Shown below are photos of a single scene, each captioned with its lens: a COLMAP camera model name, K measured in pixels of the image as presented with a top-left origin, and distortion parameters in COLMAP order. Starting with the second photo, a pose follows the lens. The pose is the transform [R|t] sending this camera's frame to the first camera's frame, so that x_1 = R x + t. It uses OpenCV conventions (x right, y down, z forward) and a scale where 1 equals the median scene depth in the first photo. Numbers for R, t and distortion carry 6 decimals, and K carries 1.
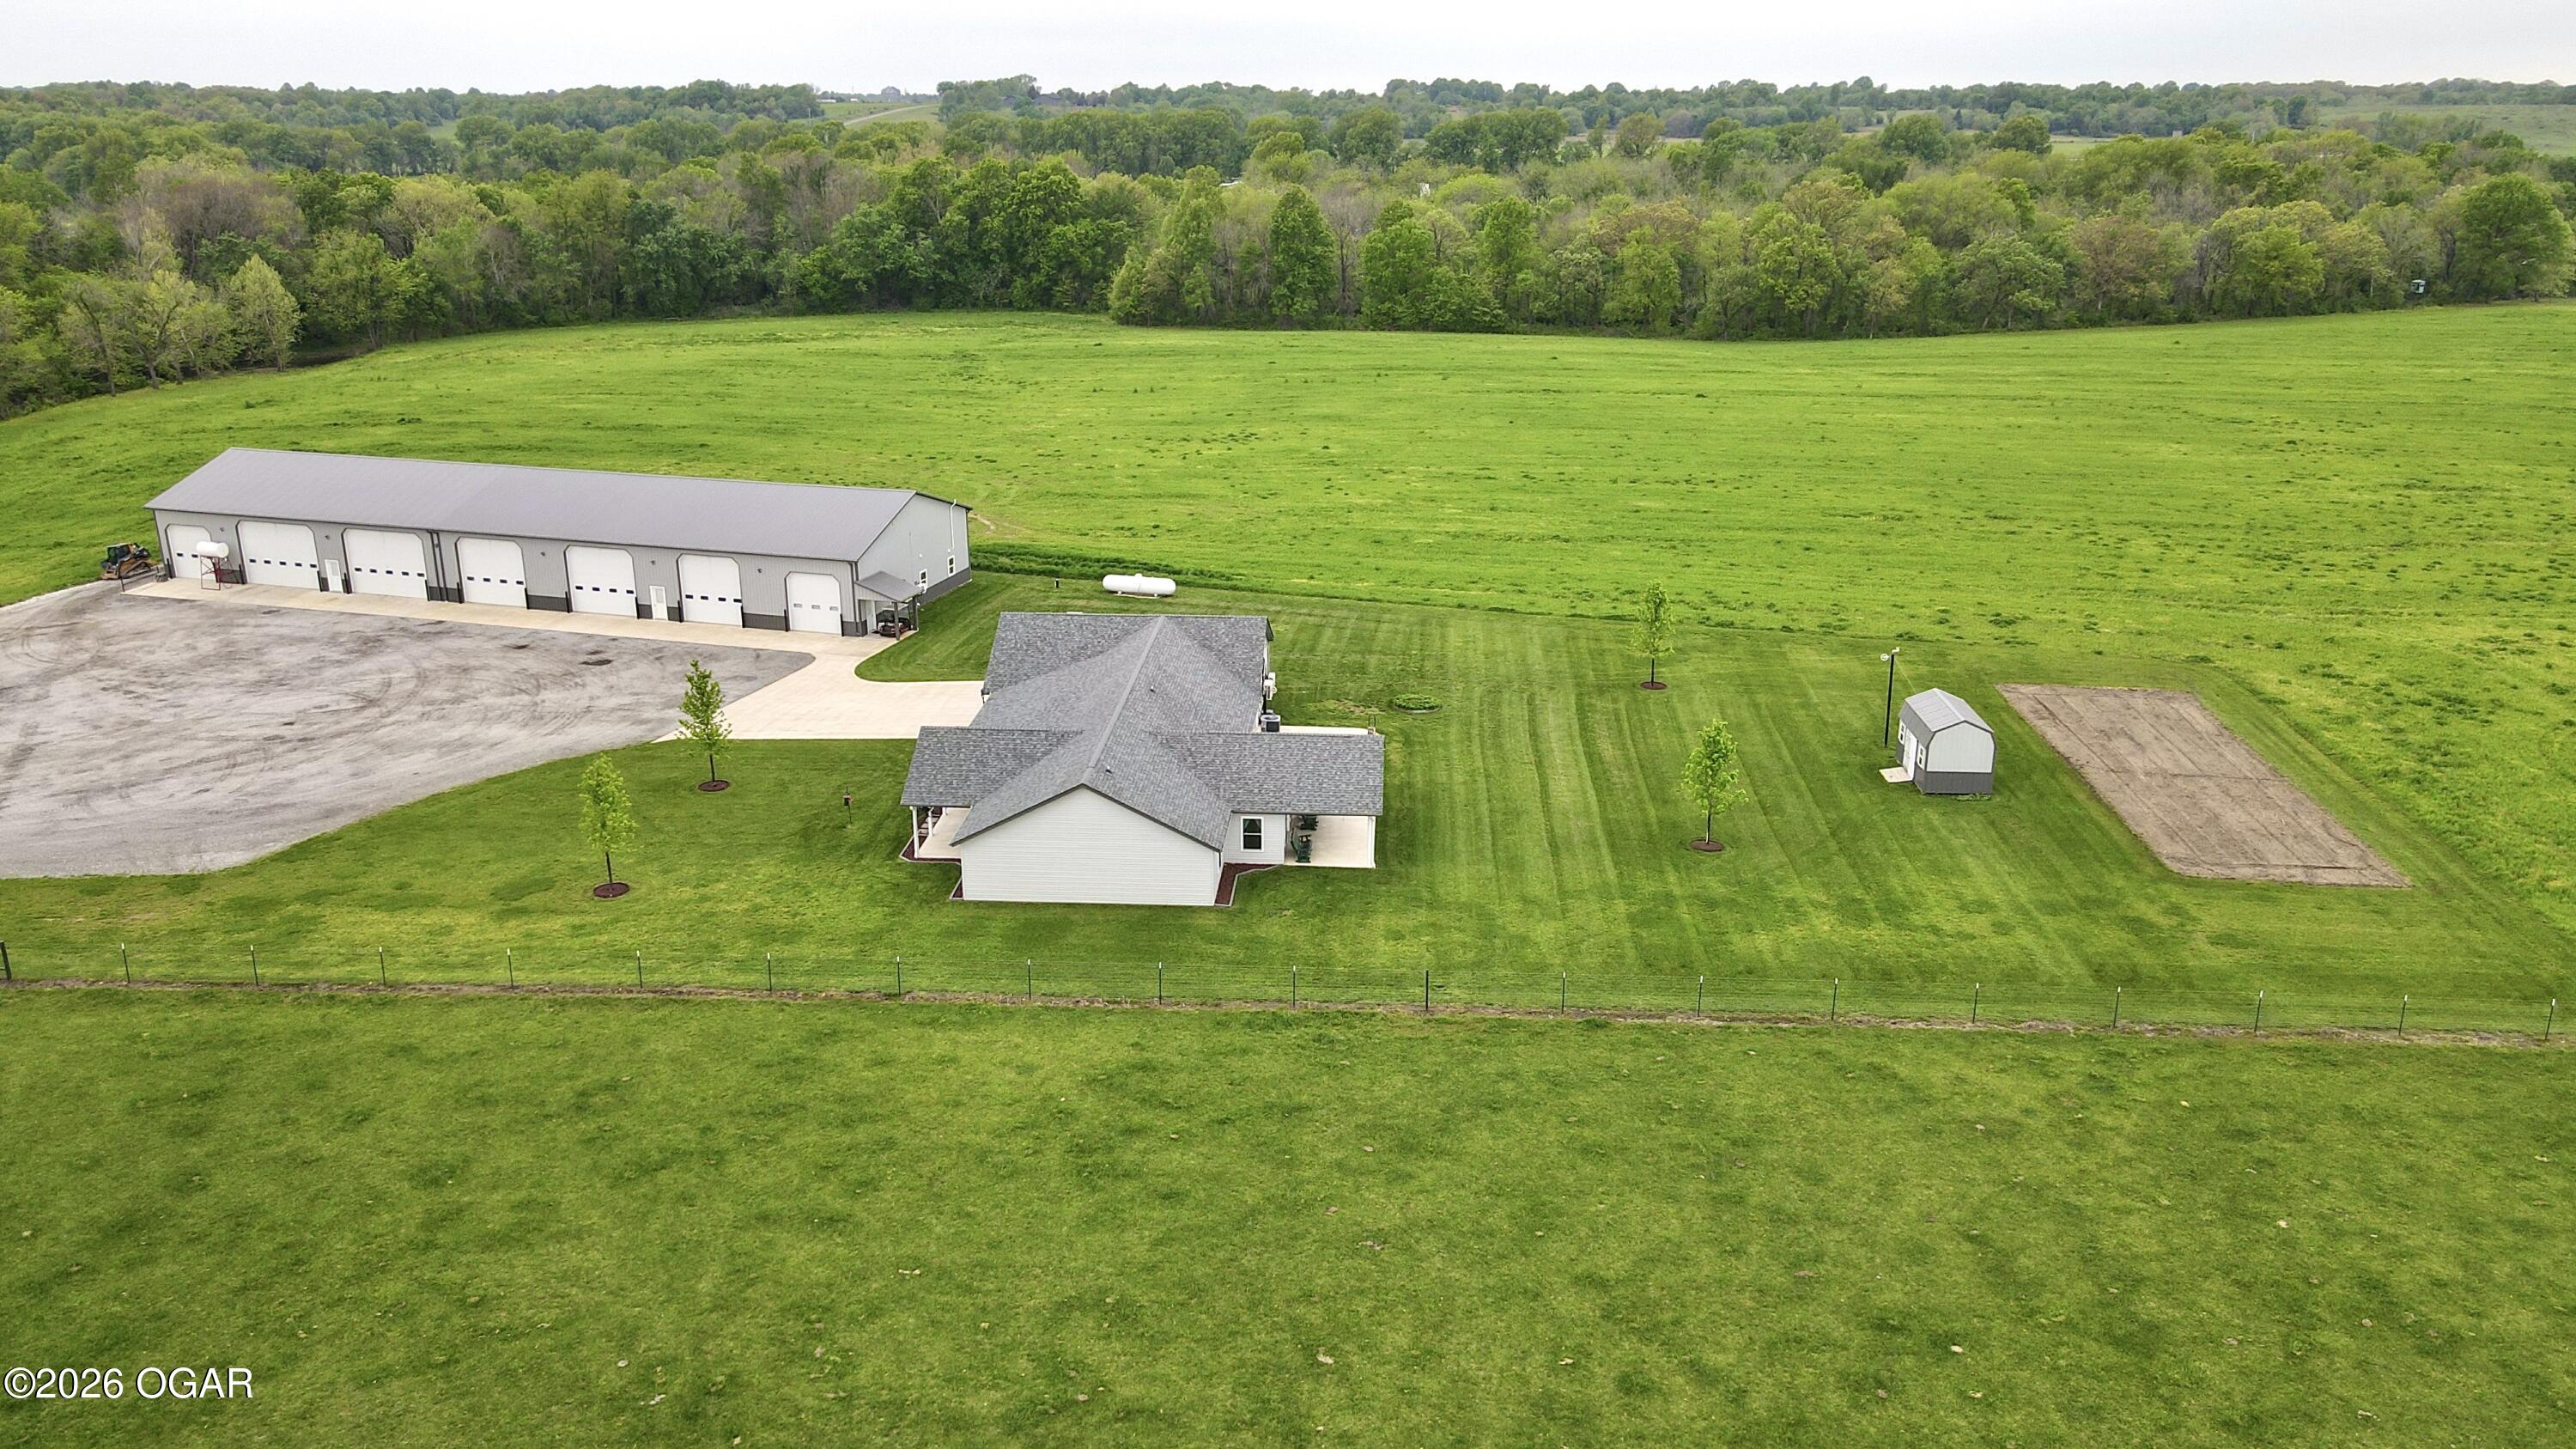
lens RADIAL K [[1860.8, 0, 1288.0], [0, 1860.8, 724.5], [0, 0, 1]] dist [0.006050, 0.023050]
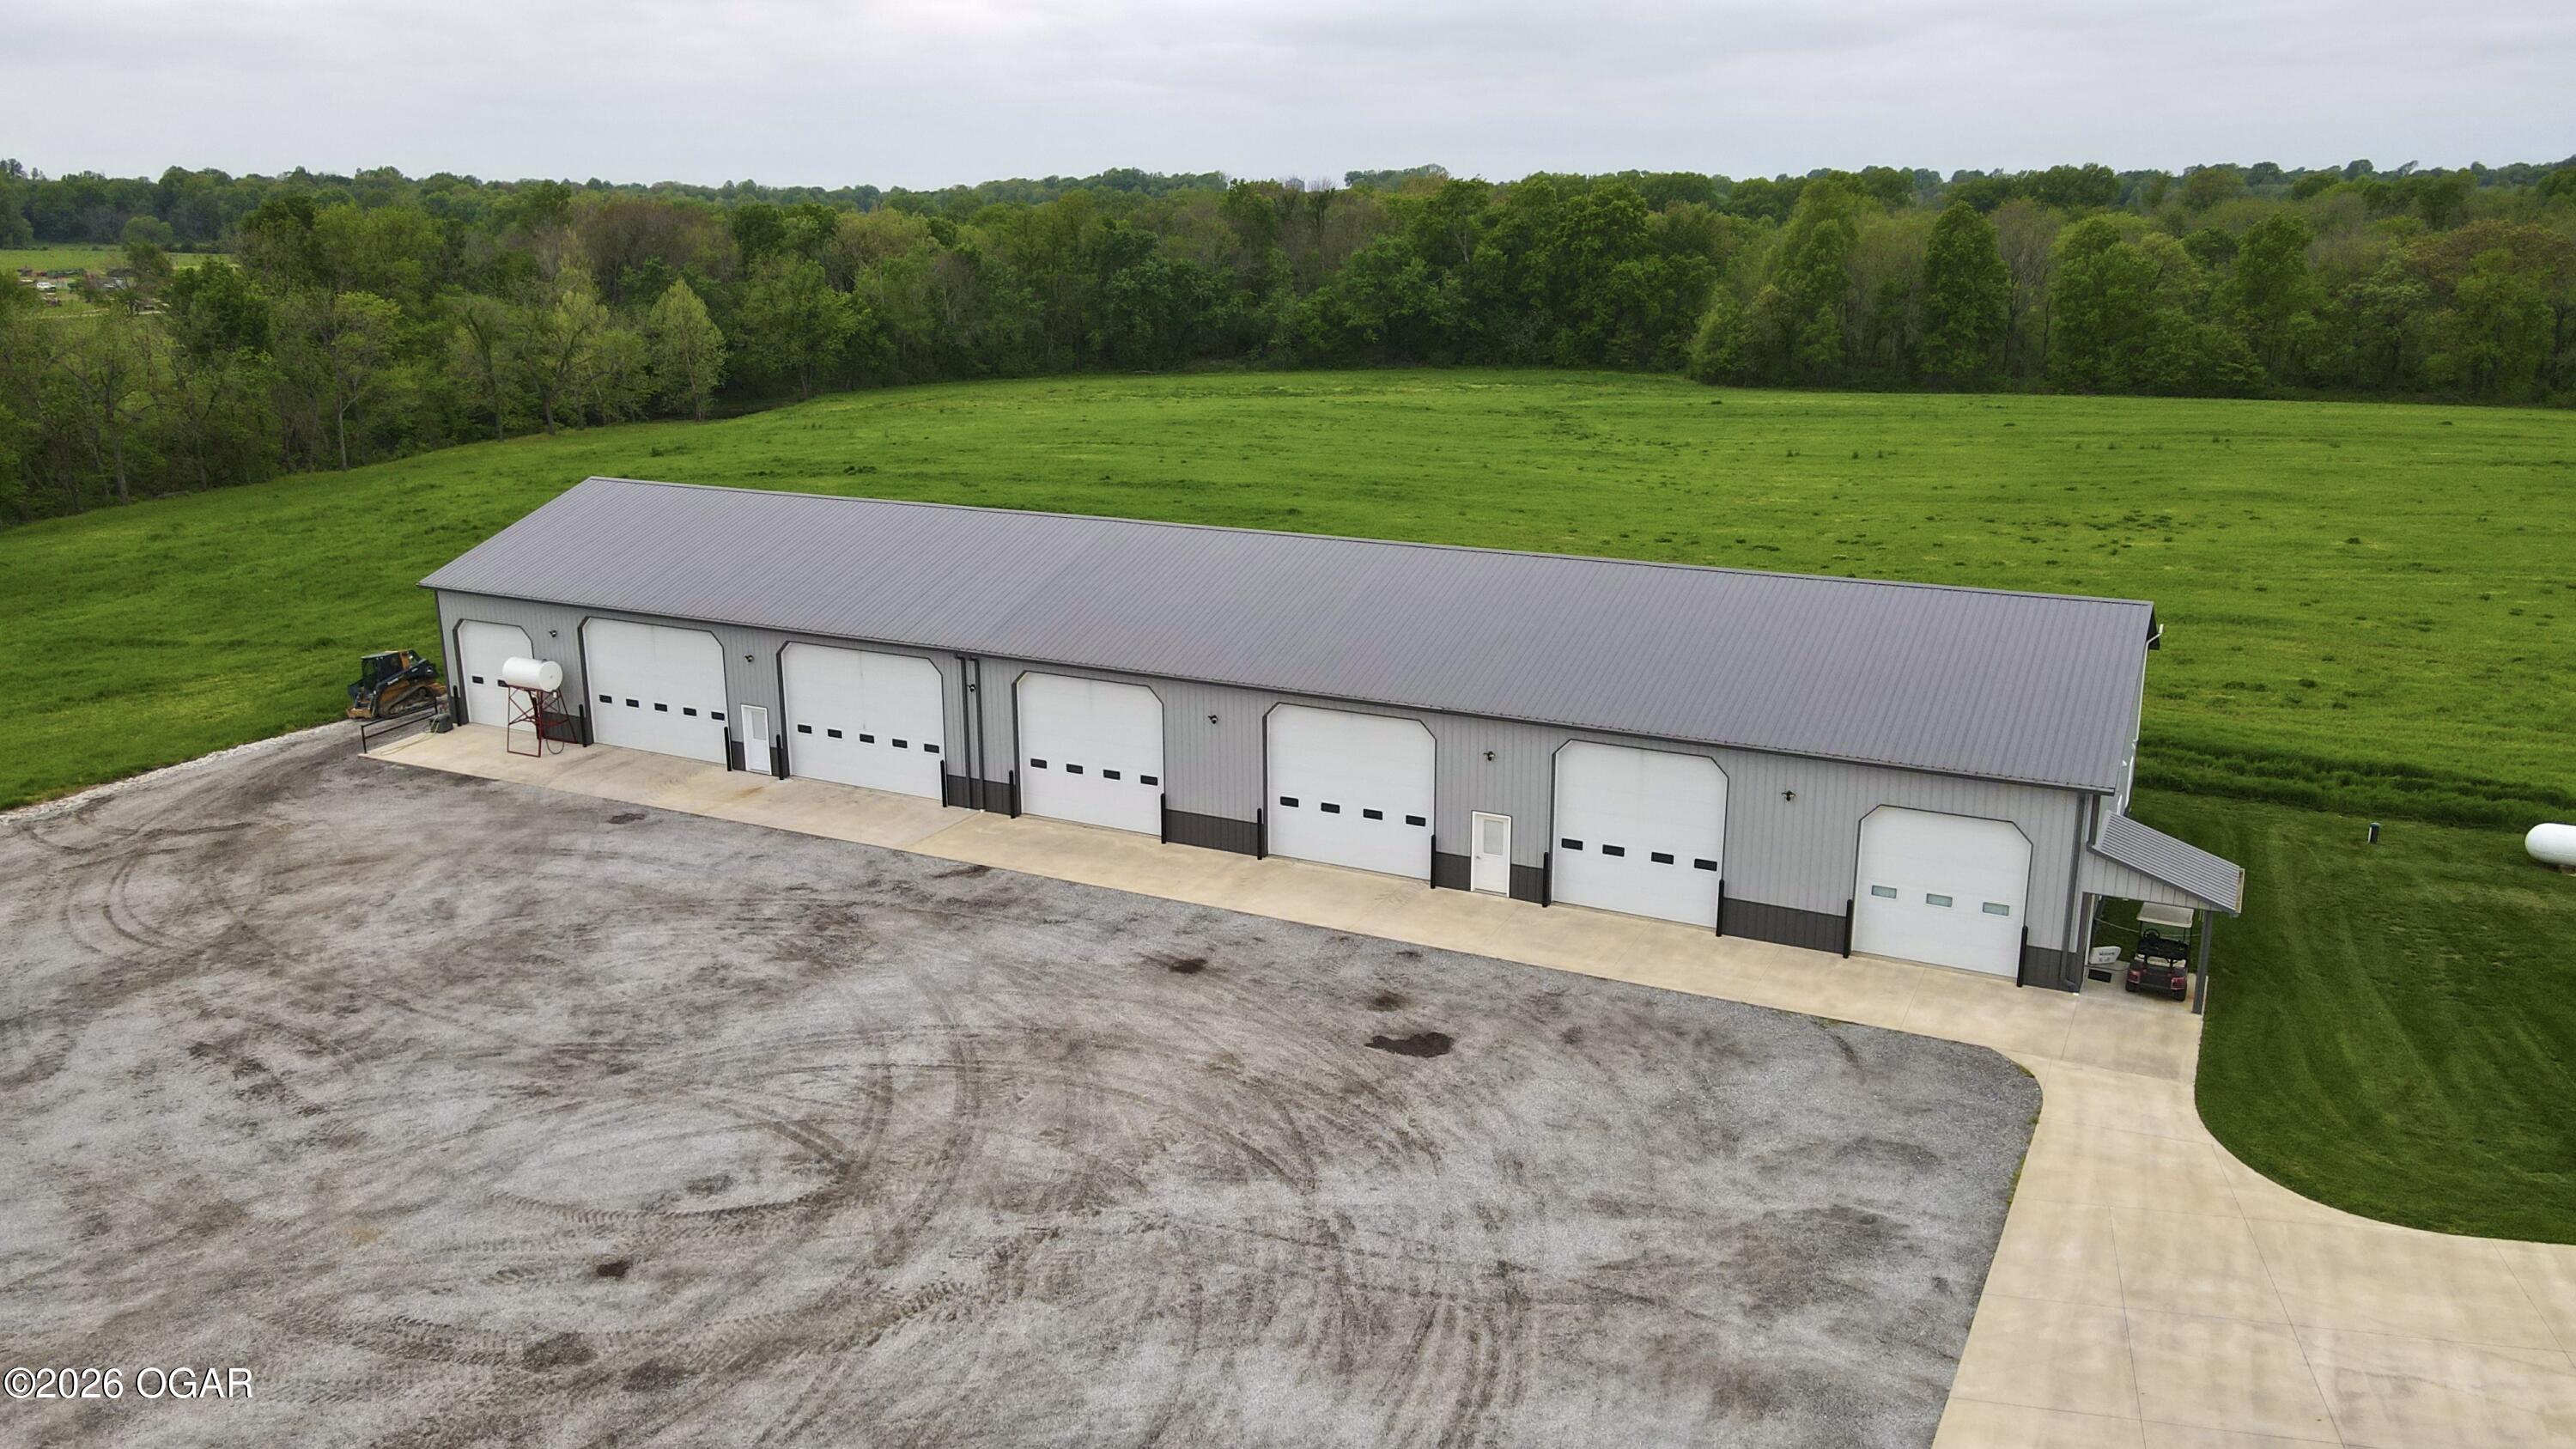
lens RADIAL K [[1866.8, 0, 1288.0], [0, 1866.8, 724.5], [0, 0, 1]] dist [-0.010136, 0.057243]
pose [[0.982484, 0.044131, -0.181045, -0.254554], [-0.053992, 0.997294, -0.049901, -0.058388], [0.178353, 0.058802, 0.982208, 0.485446]]
